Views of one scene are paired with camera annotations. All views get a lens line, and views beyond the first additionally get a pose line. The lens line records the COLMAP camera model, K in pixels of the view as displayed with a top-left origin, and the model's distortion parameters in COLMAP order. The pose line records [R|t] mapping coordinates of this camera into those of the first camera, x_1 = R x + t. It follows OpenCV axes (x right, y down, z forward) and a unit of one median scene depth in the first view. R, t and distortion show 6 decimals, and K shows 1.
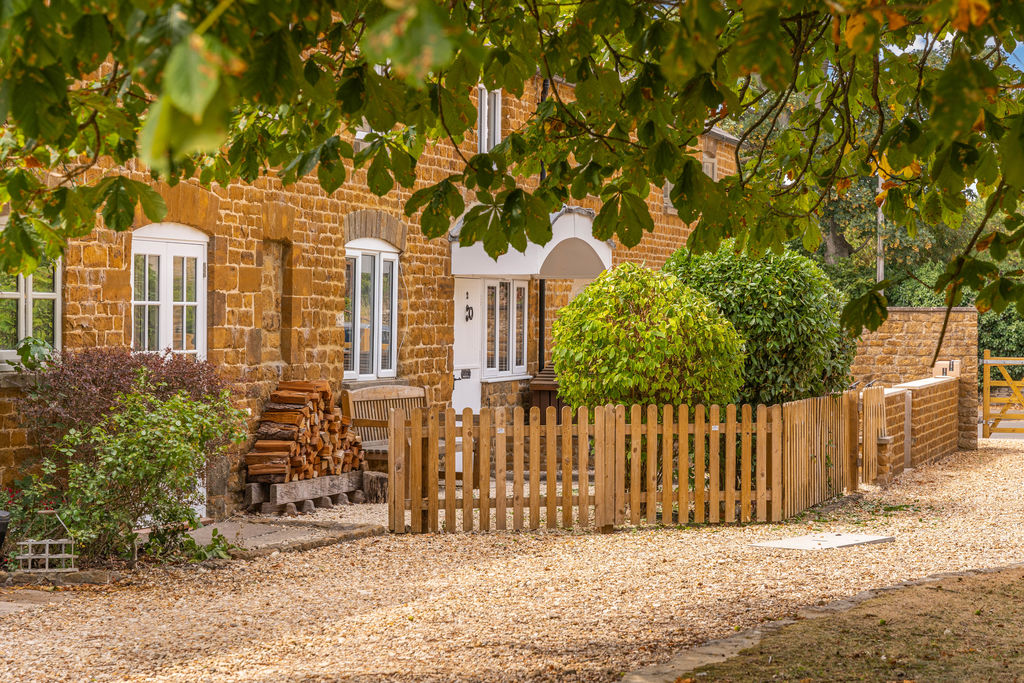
lens RADIAL K [[2085.3, 0, 512.0], [0, 2085.3, 341.5], [0, 0, 1]] dist [-0.005741, -0.011788]
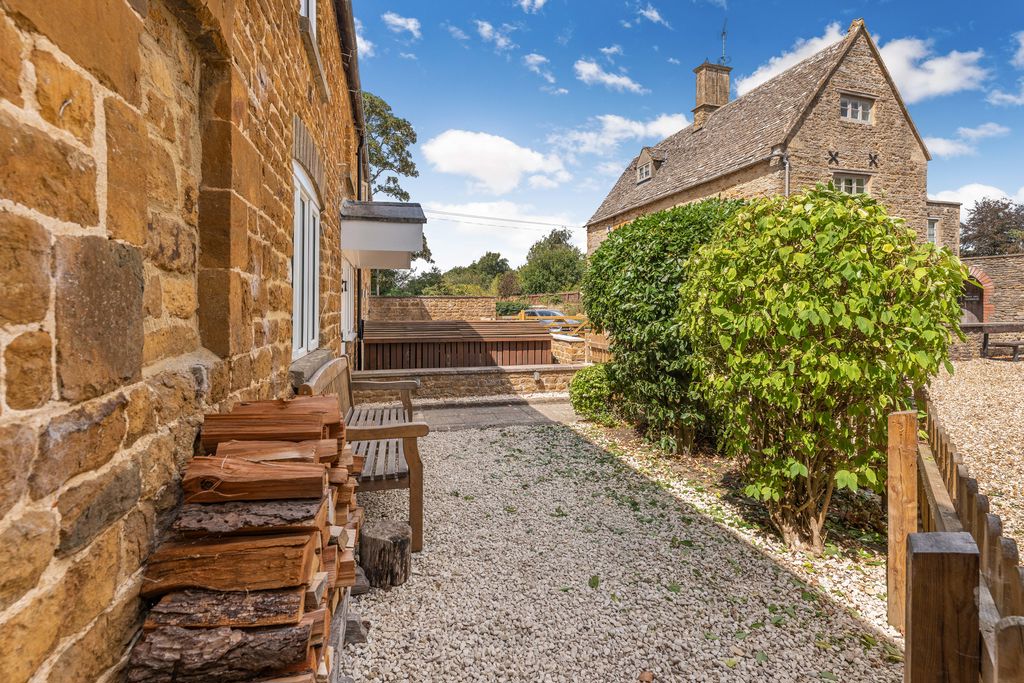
lens RADIAL K [[474.8, 0, 511.8], [0, 474.8, 312.5], [0, 0, 1]] dist [-0.000228, 0.000027]
pose [[0.840757, -0.009395, 0.541331, -0.109909], [0.008792, 0.999955, 0.003700, 0.002242], [-0.541341, 0.001649, 0.840801, 0.894194]]
